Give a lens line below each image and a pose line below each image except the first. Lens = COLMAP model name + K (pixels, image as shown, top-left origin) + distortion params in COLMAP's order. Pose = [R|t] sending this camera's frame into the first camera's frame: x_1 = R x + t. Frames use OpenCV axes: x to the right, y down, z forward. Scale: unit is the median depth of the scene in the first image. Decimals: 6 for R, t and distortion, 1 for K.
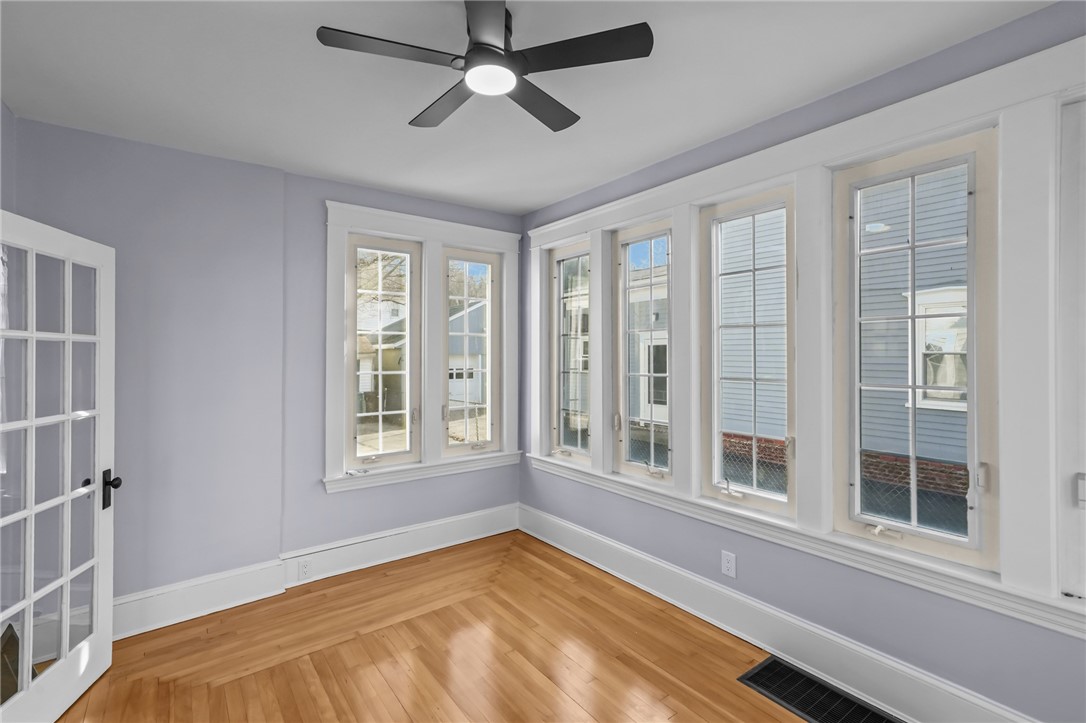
lens RADIAL K [[499.2, 0, 540.5], [0, 499.2, 352.0], [0, 0, 1]] dist [0.014743, 0.004427]
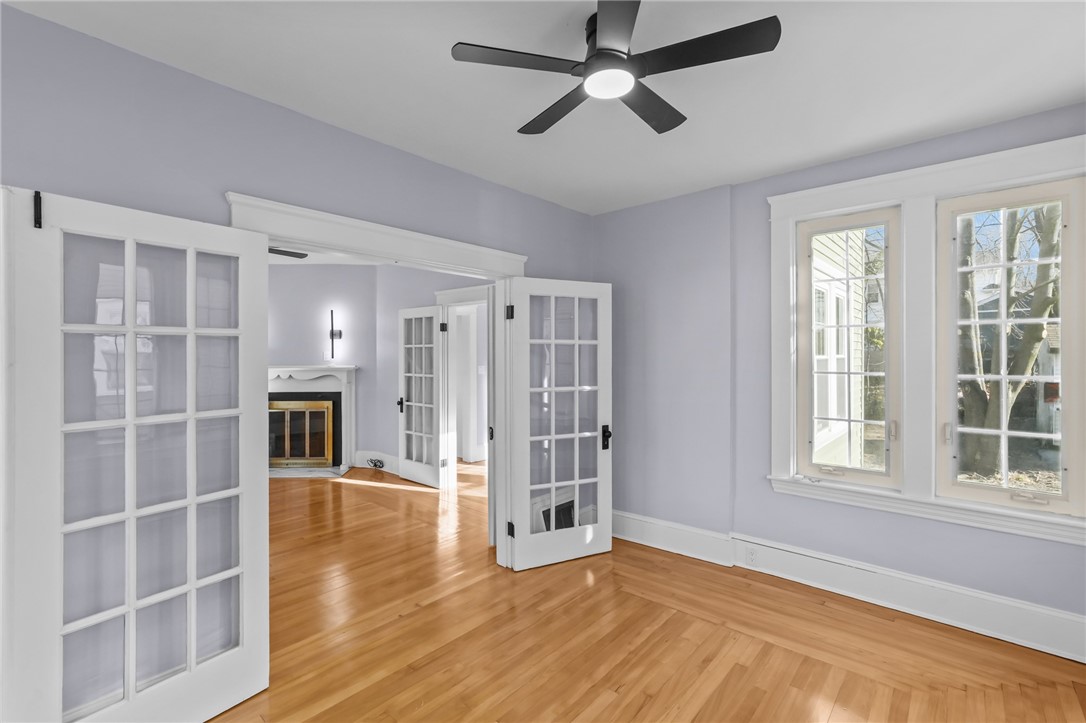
lens RADIAL K [[499.2, 0, 539.9], [0, 499.2, 354.3], [0, 0, 1]] dist [0.014743, 0.004427]
pose [[0.217132, 0.000272, -0.976142, 0.505566], [0.006770, 0.999975, 0.001785, 0.006252], [0.976119, -0.006996, 0.217125, 0.378192]]
